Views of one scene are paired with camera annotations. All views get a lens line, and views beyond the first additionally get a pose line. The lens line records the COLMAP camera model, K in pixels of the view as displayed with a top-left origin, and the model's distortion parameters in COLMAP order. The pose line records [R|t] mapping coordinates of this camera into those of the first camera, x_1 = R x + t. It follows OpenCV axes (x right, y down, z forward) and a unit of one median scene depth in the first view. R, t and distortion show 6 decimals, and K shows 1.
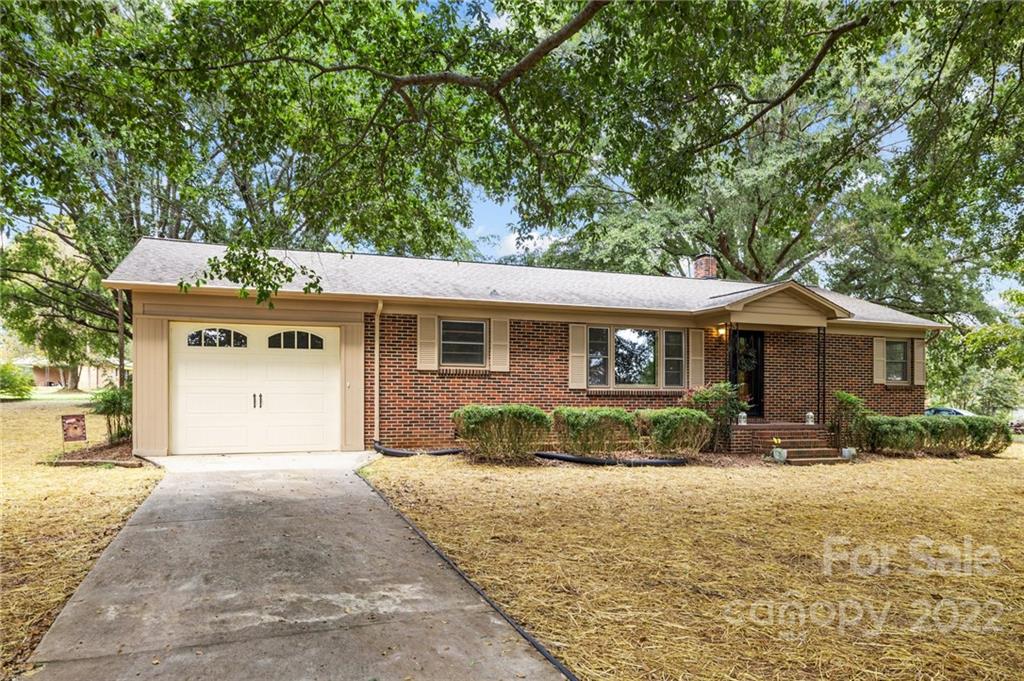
lens RADIAL K [[676.1, 0, 514.0], [0, 676.1, 337.3], [0, 0, 1]] dist [-0.010318, -0.001826]
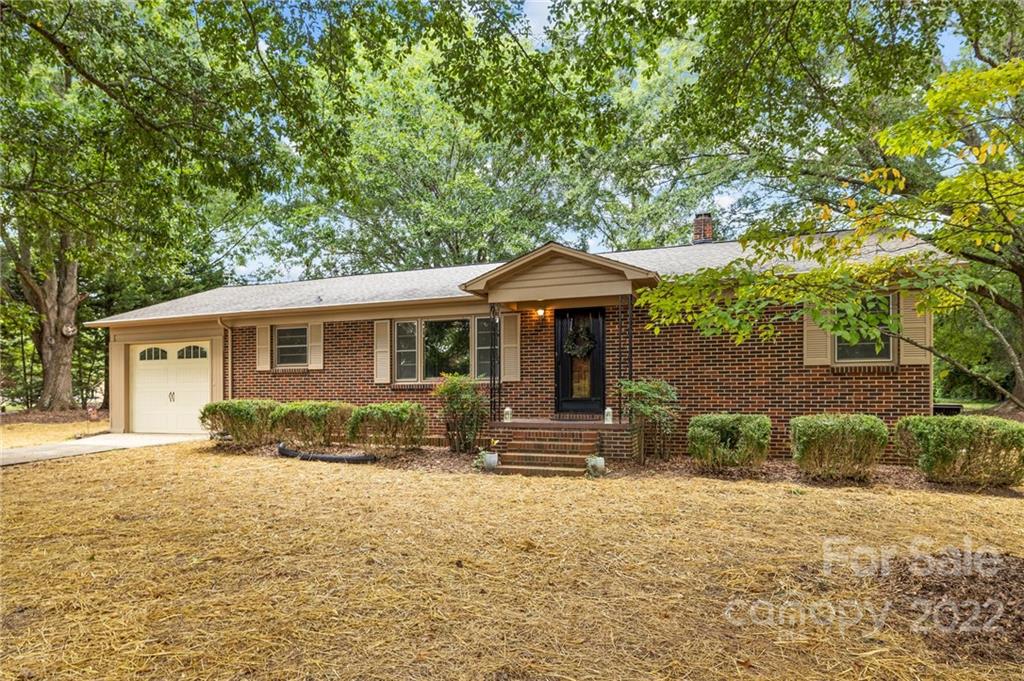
lens RADIAL K [[578.3, 0, 504.3], [0, 578.3, 341.4], [0, 0, 1]] dist [0.001421, 0.000336]
pose [[0.773504, -0.063510, -0.630601, 0.835433], [0.070171, 0.997431, -0.014382, 0.040040], [0.629895, -0.033125, 0.775974, 0.451788]]
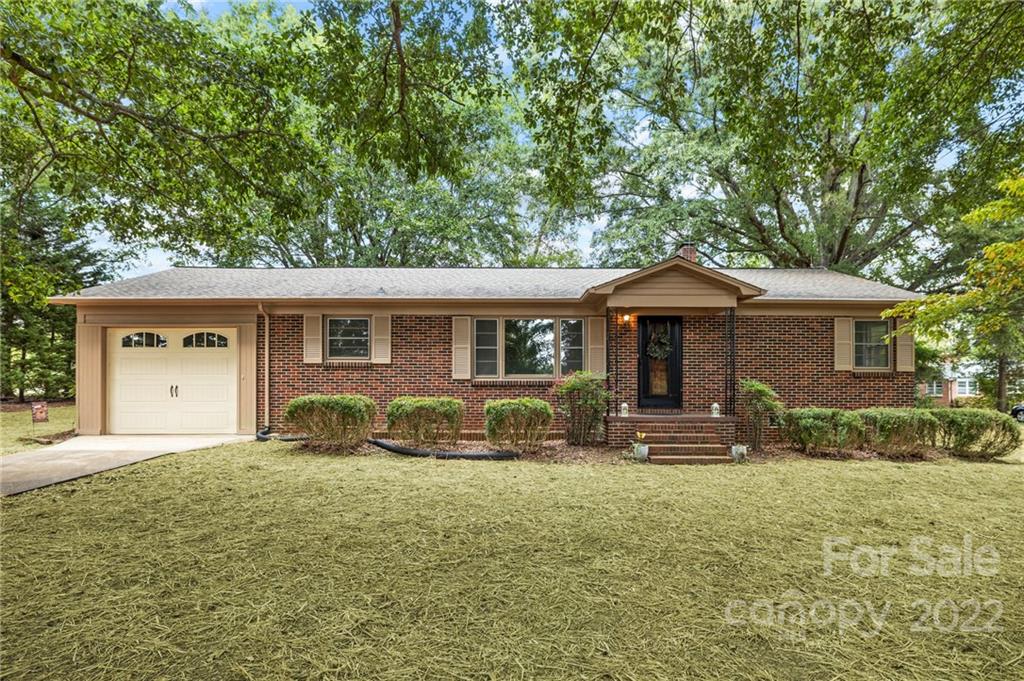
lens RADIAL K [[516.8, 0, 516.0], [0, 516.8, 347.0], [0, 0, 1]] dist [-0.005900, 0.000340]
pose [[0.947074, -0.028142, -0.319779, 0.445324], [0.032141, 0.999457, 0.007235, 0.025079], [0.319402, -0.017130, 0.947465, 0.291631]]
